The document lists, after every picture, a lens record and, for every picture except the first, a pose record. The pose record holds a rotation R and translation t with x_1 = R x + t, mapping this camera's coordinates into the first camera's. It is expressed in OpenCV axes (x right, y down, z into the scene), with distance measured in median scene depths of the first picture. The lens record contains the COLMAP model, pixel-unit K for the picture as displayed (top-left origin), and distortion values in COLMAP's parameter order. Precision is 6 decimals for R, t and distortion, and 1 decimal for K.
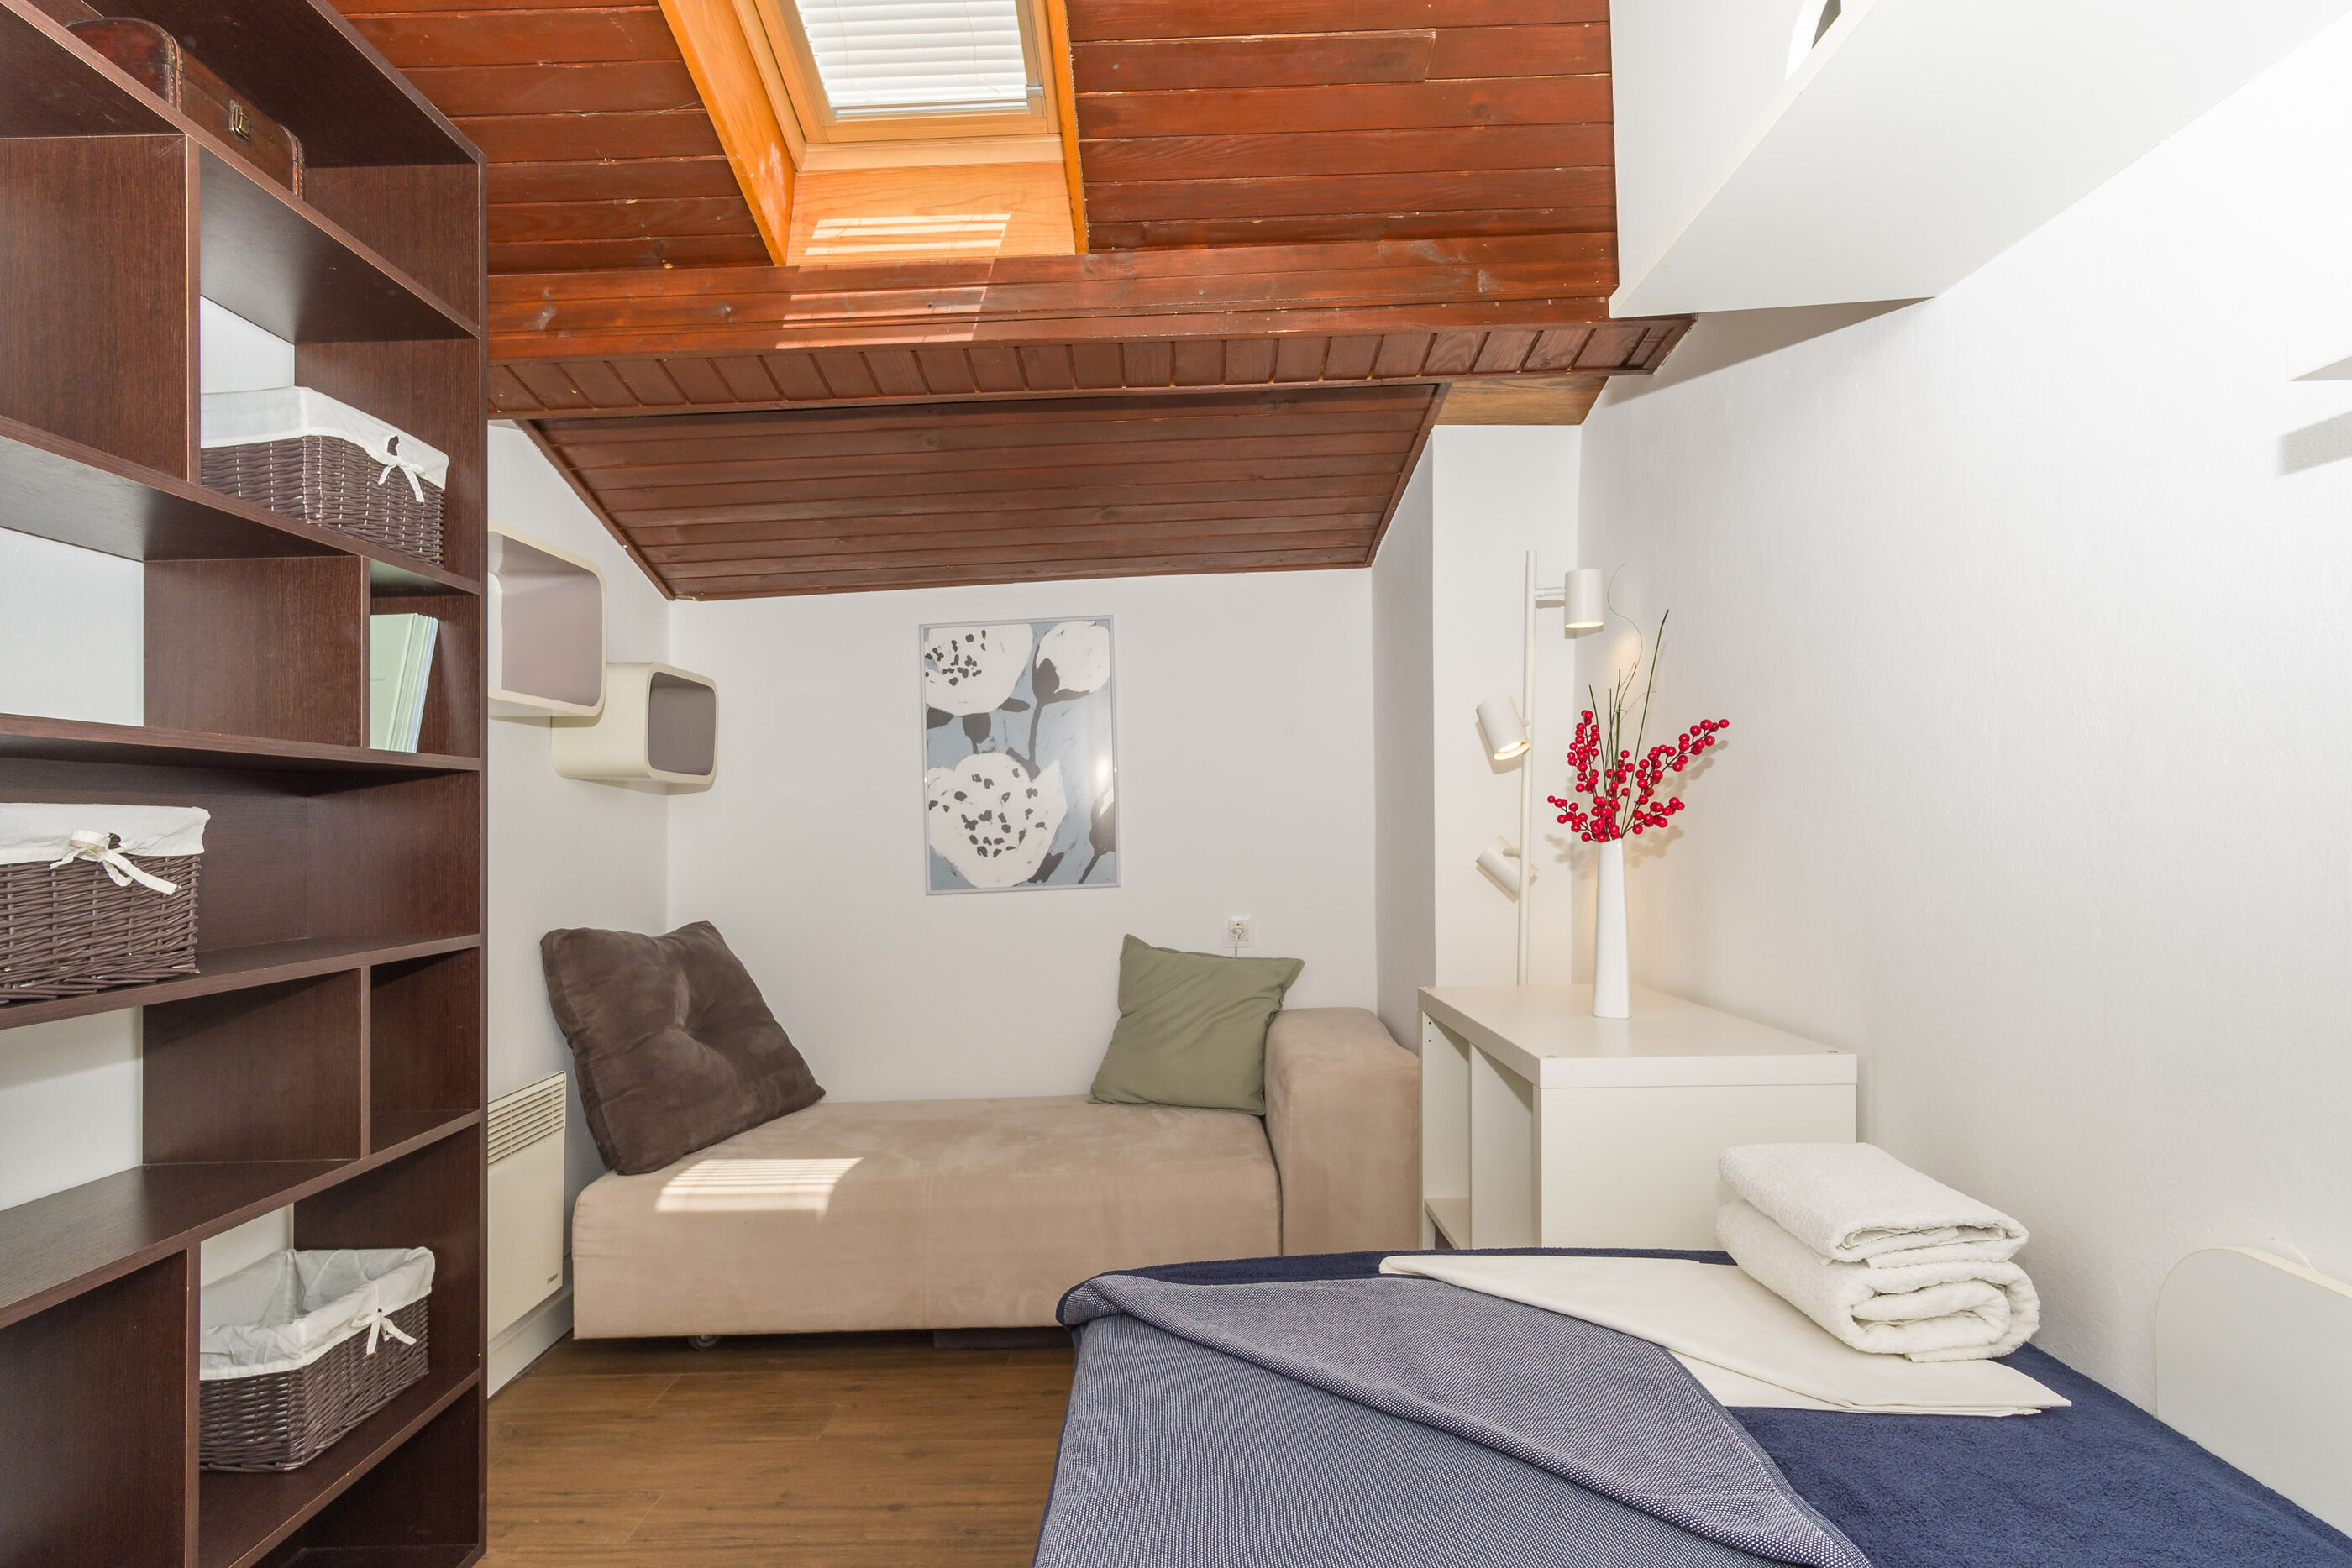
lens RADIAL K [[1291.9, 0, 1206.9], [0, 1291.9, 816.4], [0, 0, 1]] dist [0.000993, 0.002630]
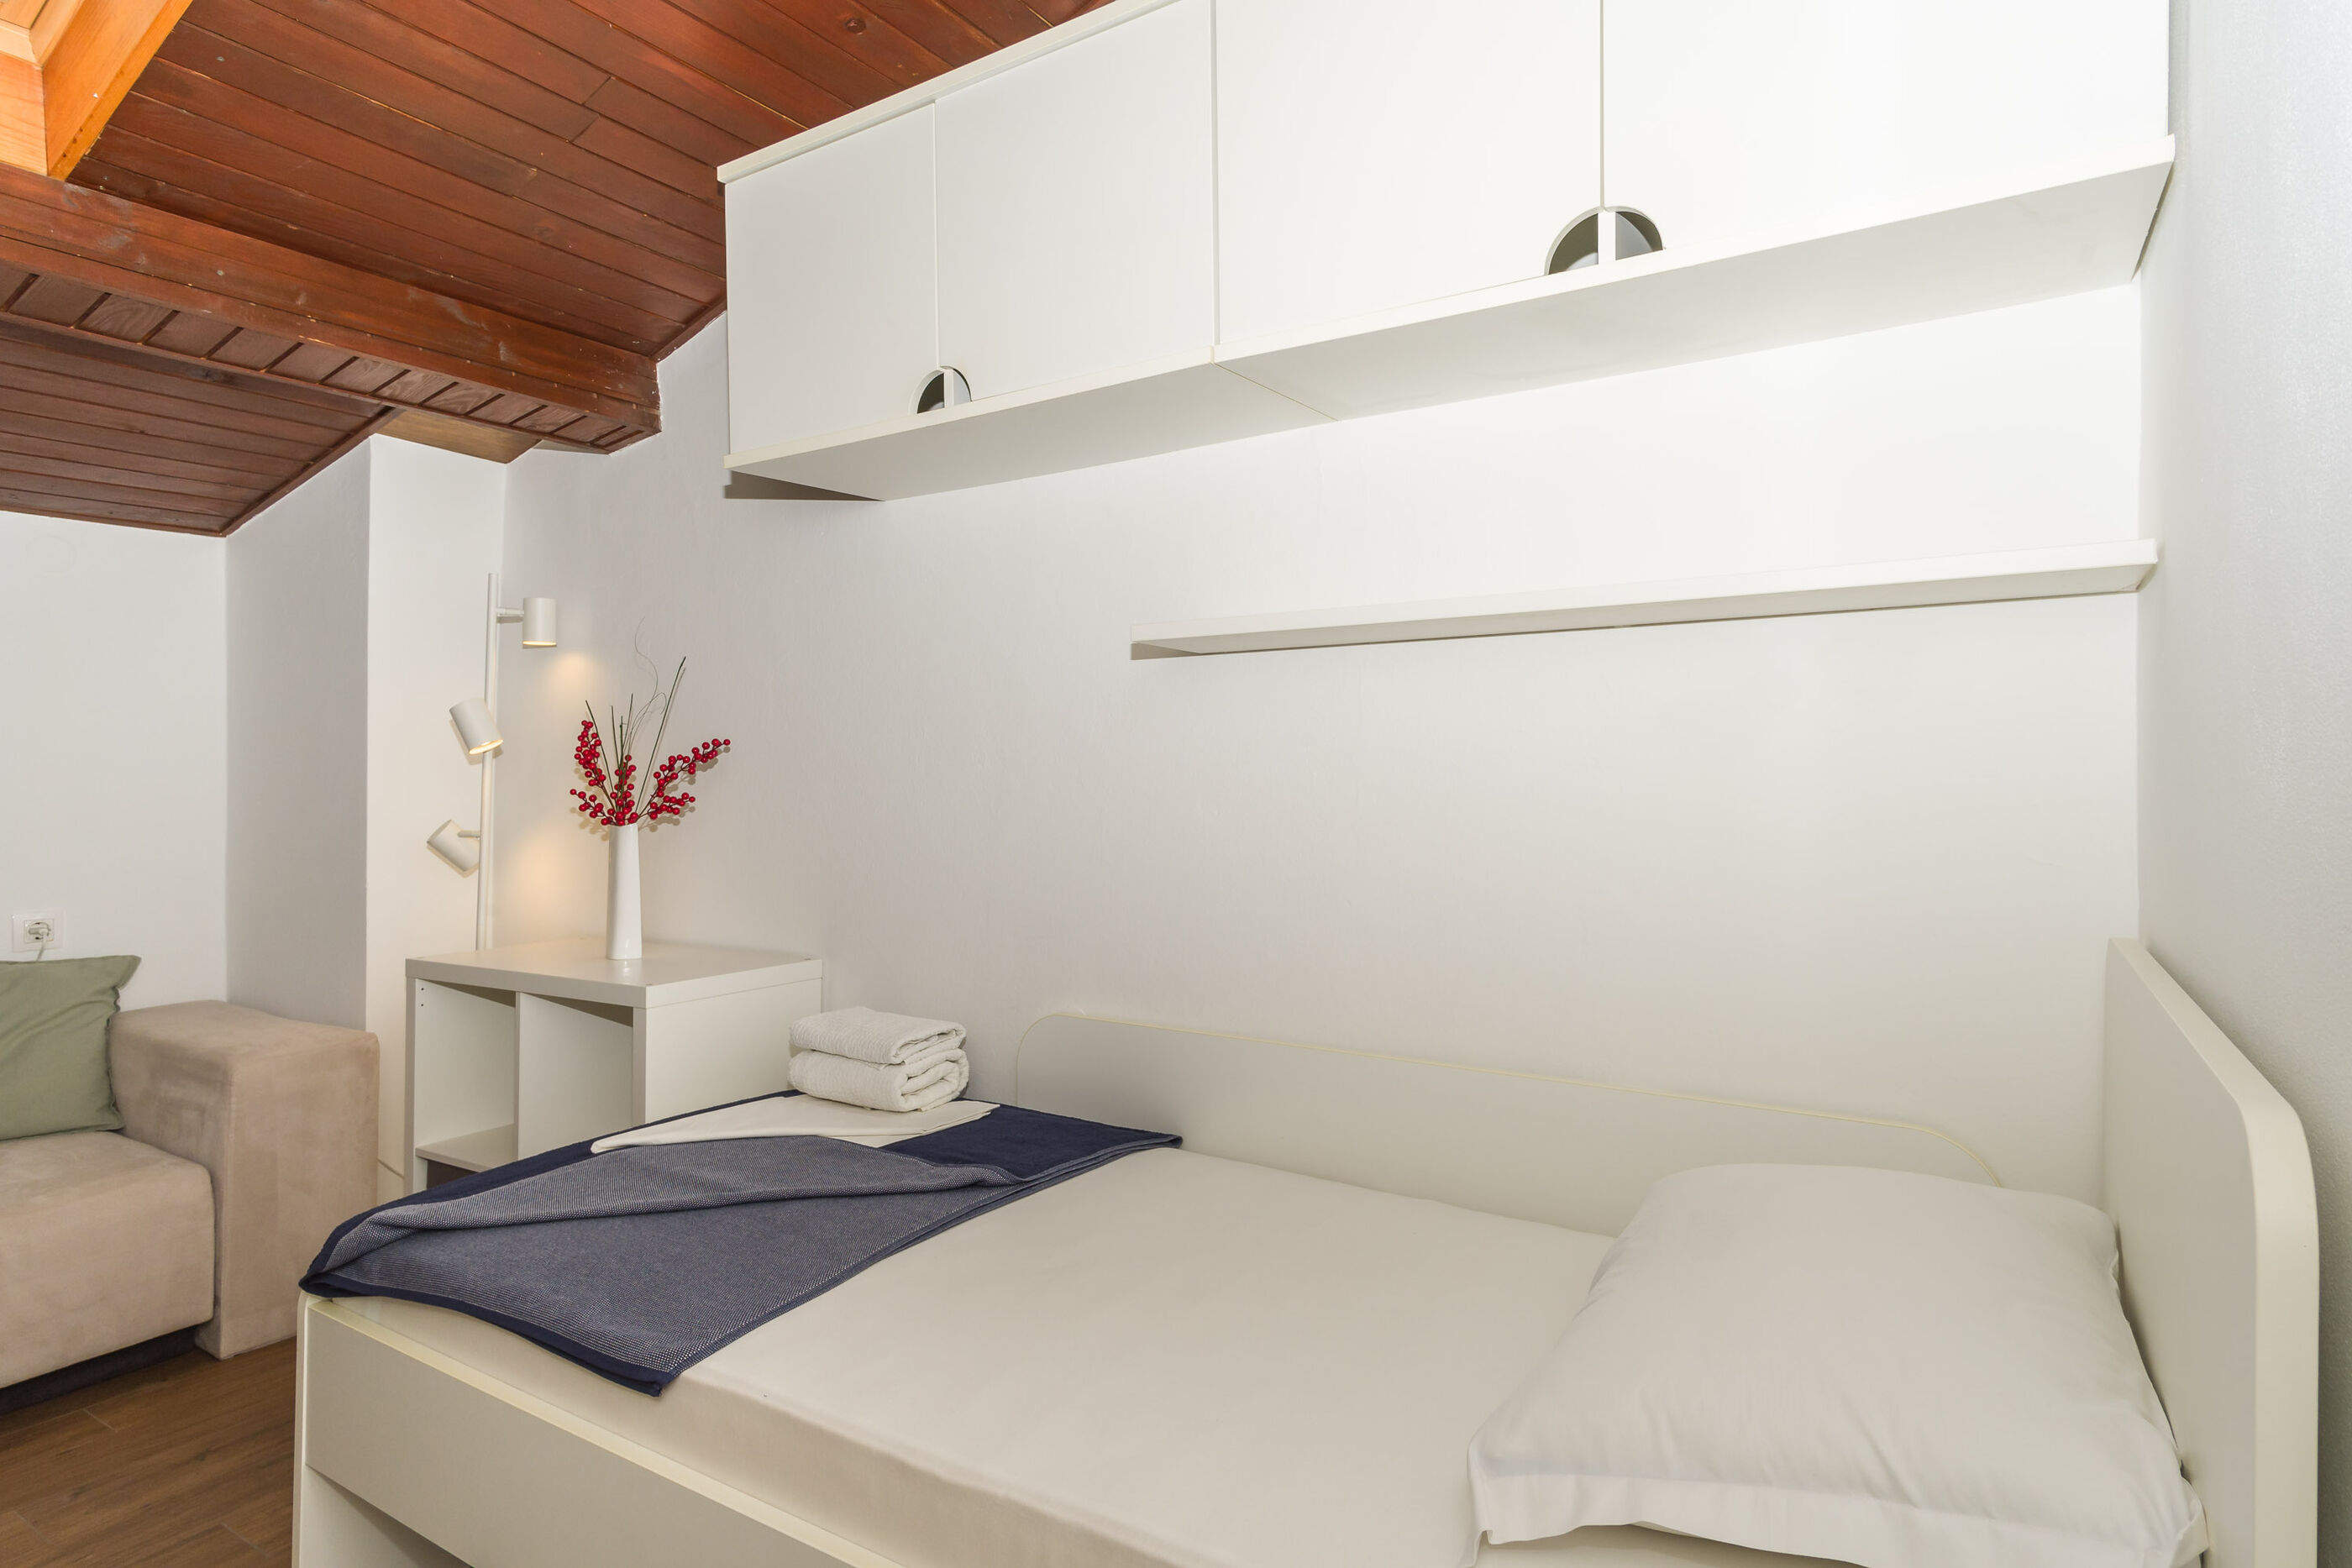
lens RADIAL K [[1291.9, 0, 1171.0], [0, 1291.9, 788.7], [0, 0, 1]] dist [0.000993, 0.002630]
pose [[0.513886, 0.006243, 0.857836, -0.493837], [-0.011258, 0.999936, -0.000533, -0.021469], [-0.857784, -0.009384, 0.513924, -0.137237]]
